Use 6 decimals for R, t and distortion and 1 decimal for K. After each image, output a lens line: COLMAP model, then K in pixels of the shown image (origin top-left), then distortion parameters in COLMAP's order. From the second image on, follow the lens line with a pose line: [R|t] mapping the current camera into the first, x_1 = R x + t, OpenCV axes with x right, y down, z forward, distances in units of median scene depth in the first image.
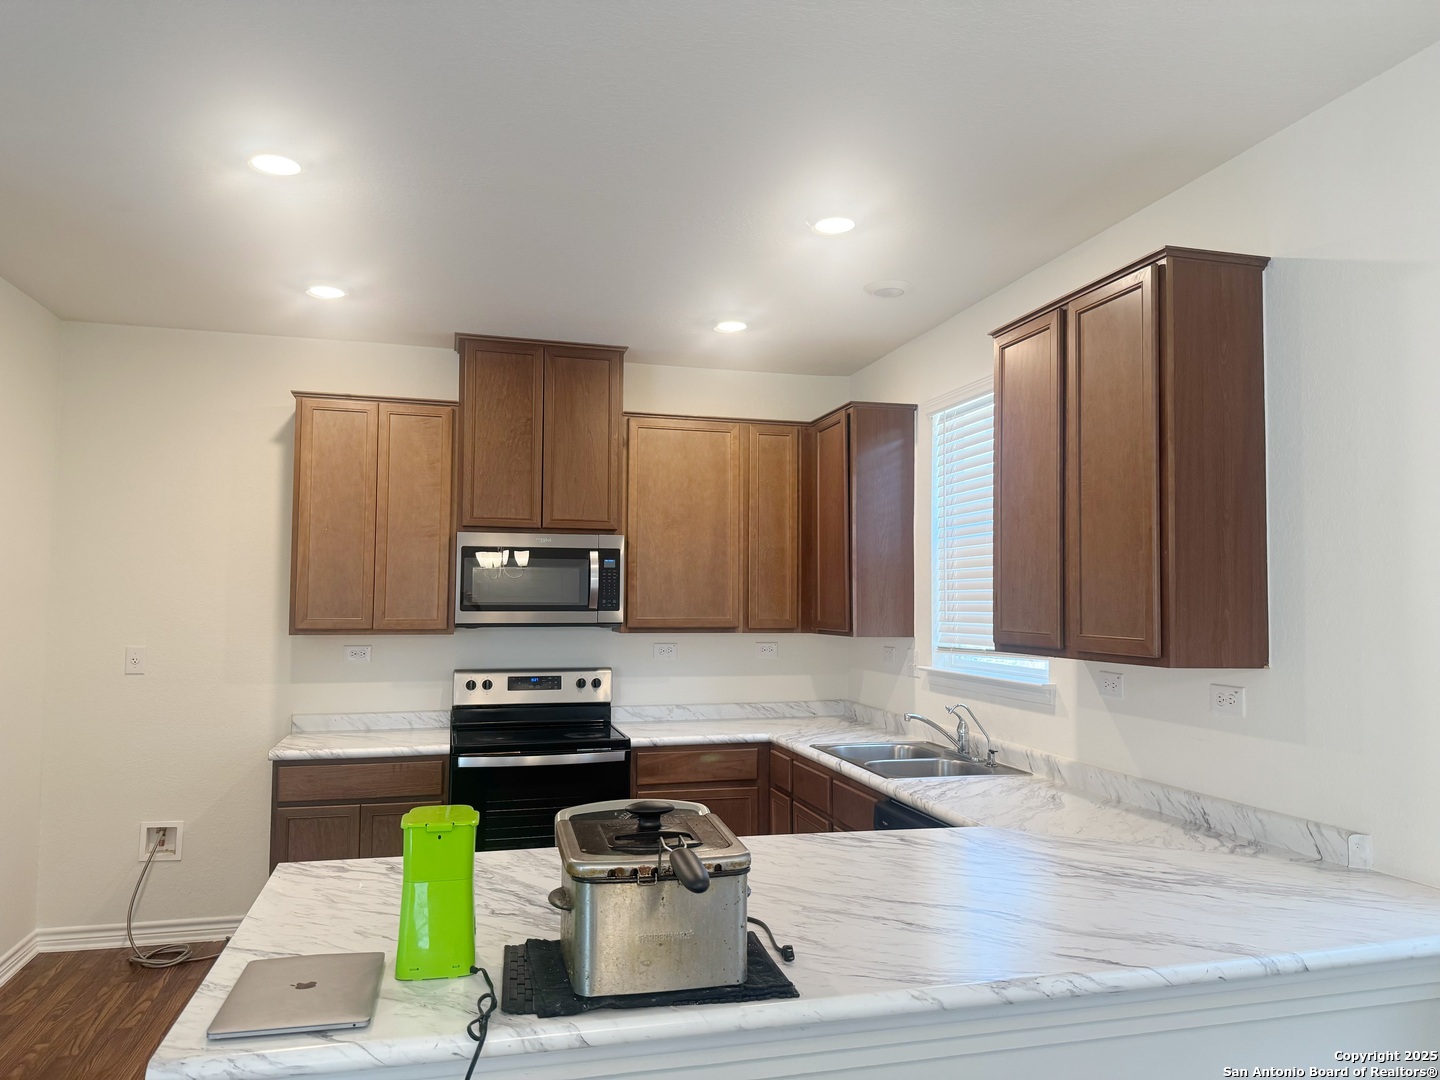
lens RADIAL K [[994.1, 0, 717.7], [0, 994.1, 538.4], [0, 0, 1]] dist [0.003687, -0.000083]
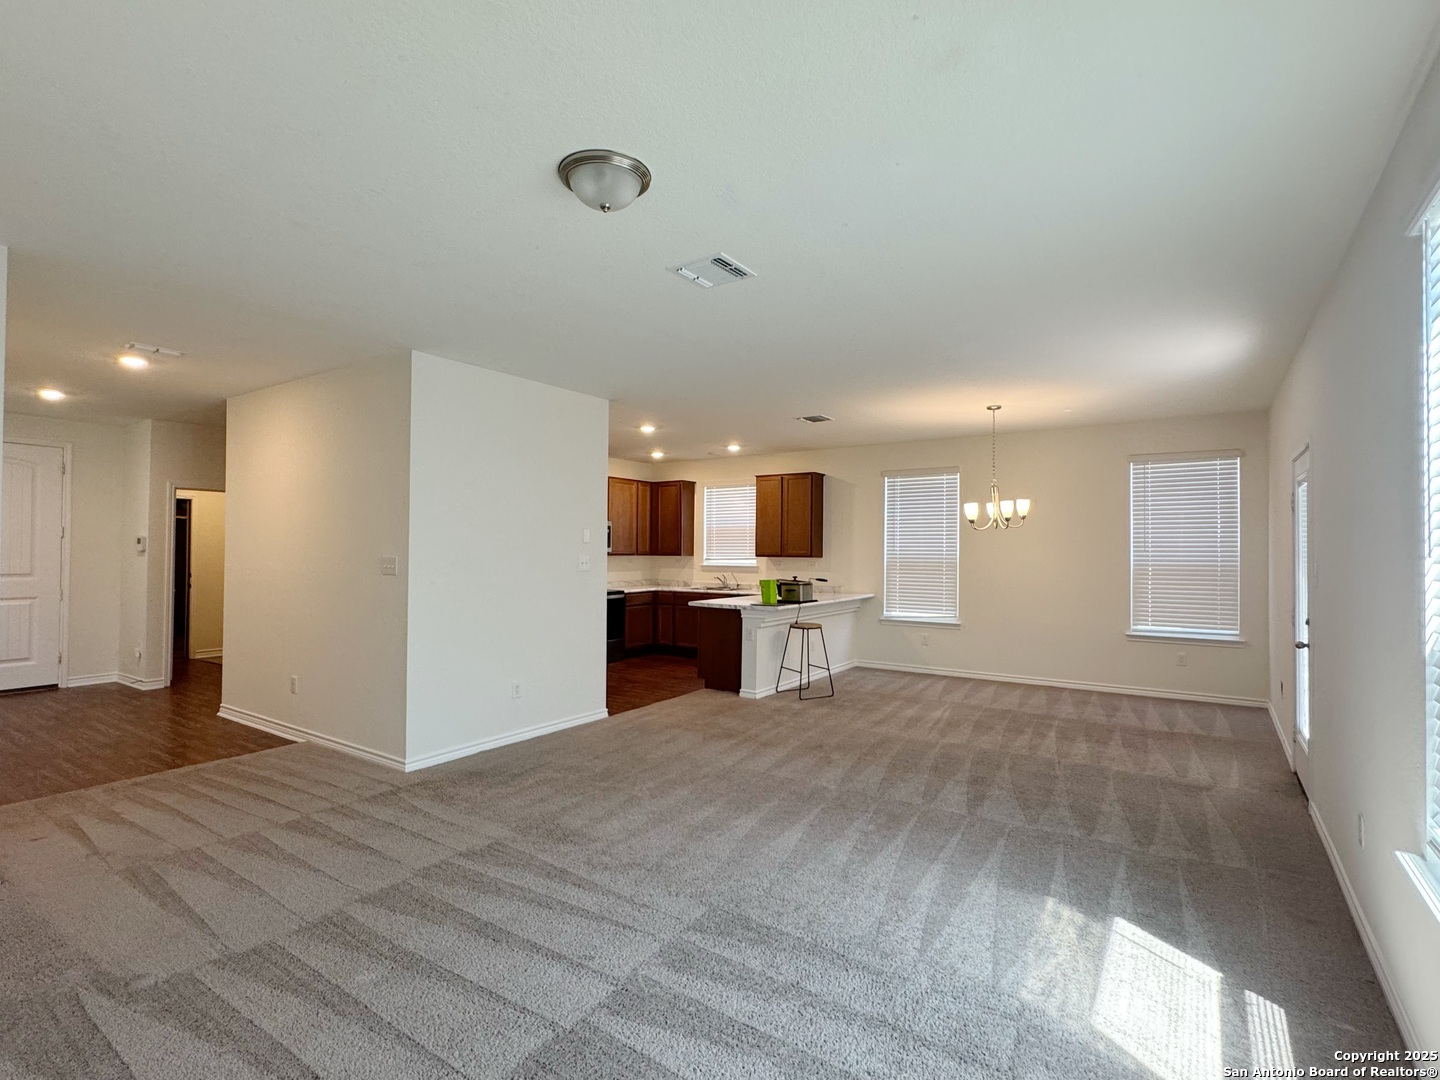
lens RADIAL K [[708.2, 0, 714.5], [0, 708.2, 545.4], [0, 0, 1]] dist [-0.000865, -0.000128]
pose [[0.754544, 0.000734, 0.656249, -1.232299], [-0.040834, 0.998114, 0.045834, -0.040723], [-0.654978, -0.061381, 0.753151, -0.742620]]
